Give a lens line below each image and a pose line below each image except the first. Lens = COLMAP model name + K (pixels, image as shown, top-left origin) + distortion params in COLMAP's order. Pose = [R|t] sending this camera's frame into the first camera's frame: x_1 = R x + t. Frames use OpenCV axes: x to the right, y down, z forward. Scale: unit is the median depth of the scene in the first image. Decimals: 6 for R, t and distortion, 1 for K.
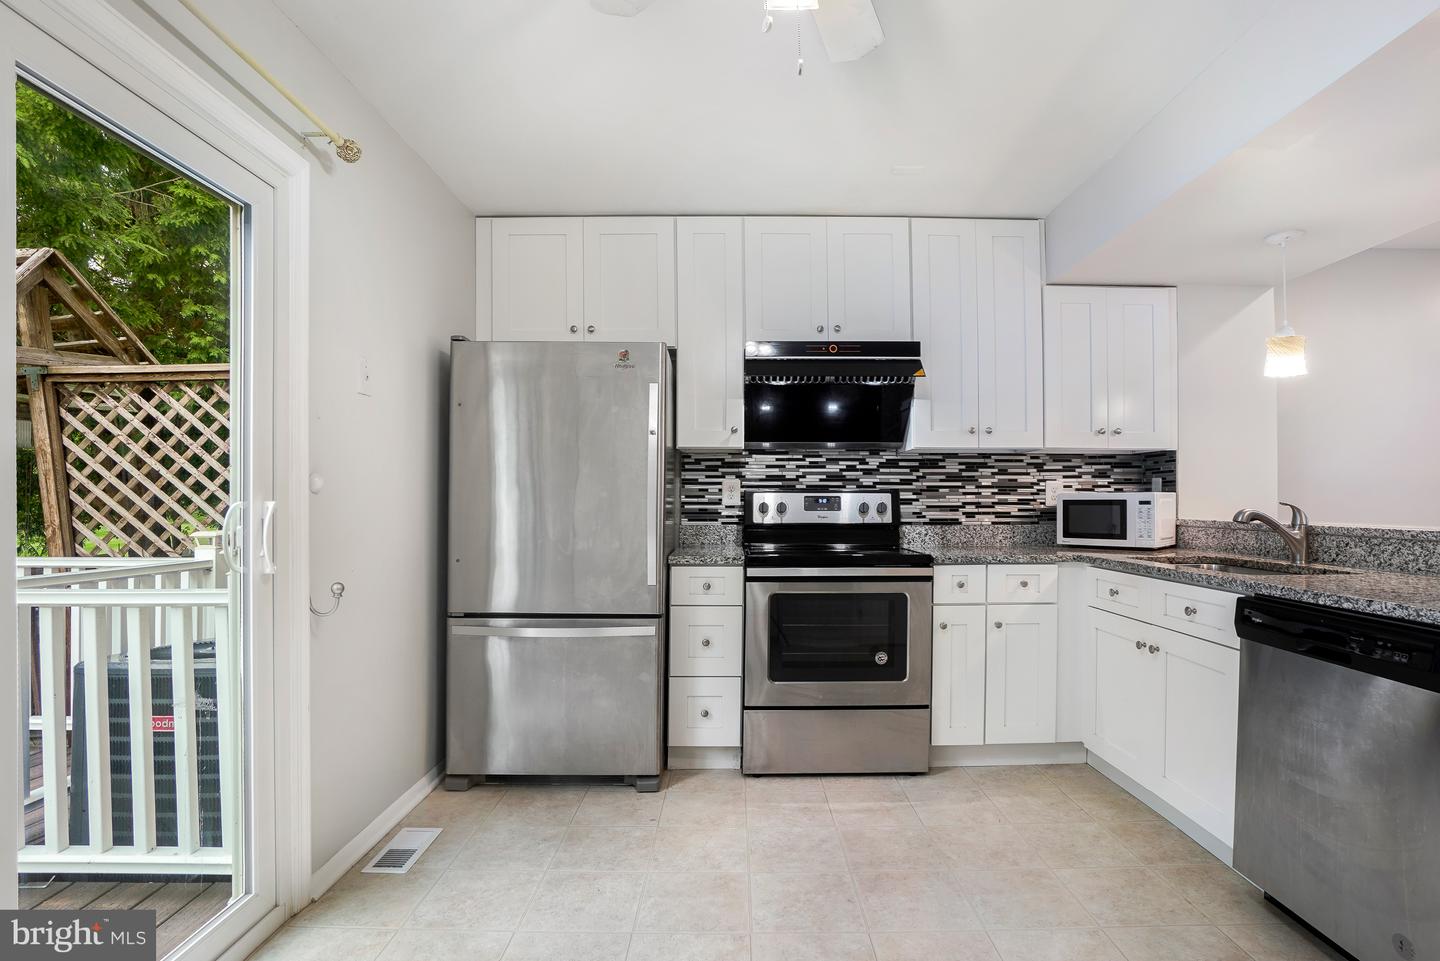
lens RADIAL K [[708.1, 0, 730.3], [0, 708.1, 487.3], [0, 0, 1]] dist [-0.063453, 0.024946]
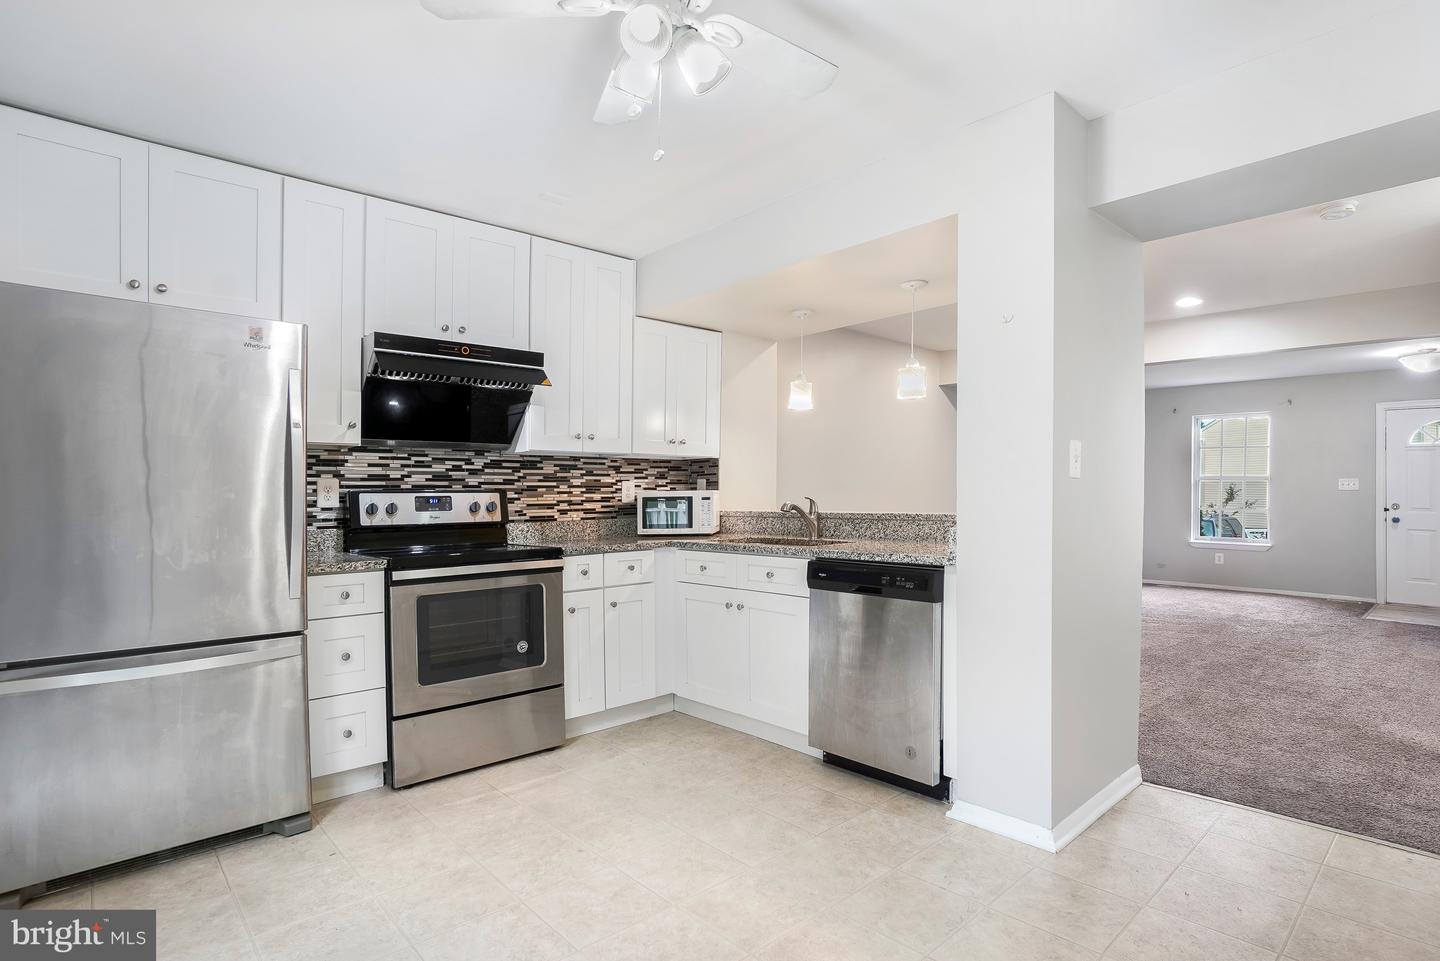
lens RADIAL K [[742.8, 0, 712.1], [0, 742.8, 485.6], [0, 0, 1]] dist [-0.041124, 0.017929]
pose [[0.746065, -0.000598, 0.665873, -0.267245], [0.002056, 0.999997, -0.001406, -0.000037], [-0.665870, 0.002418, 0.746064, -0.025855]]
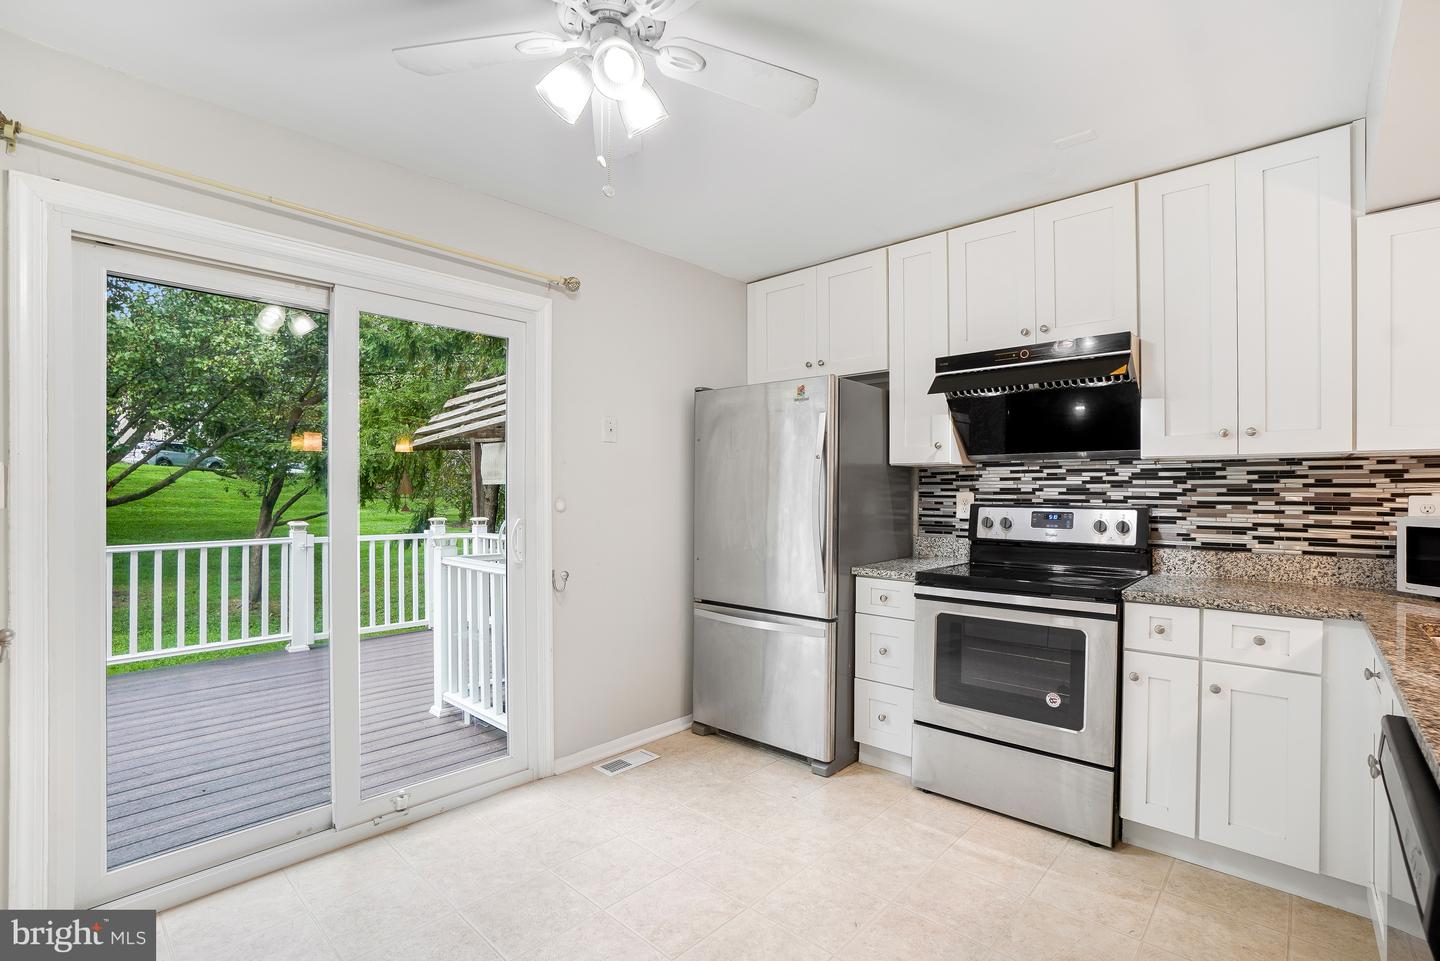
lens RADIAL K [[655.3, 0, 729.5], [0, 655.3, 481.0], [0, 0, 1]] dist [-0.052448, 0.023544]
pose [[0.742661, -0.010054, -0.669593, 0.382371], [0.011879, 0.999928, -0.001839, -0.030850], [0.669563, -0.006588, 0.742726, 0.102820]]
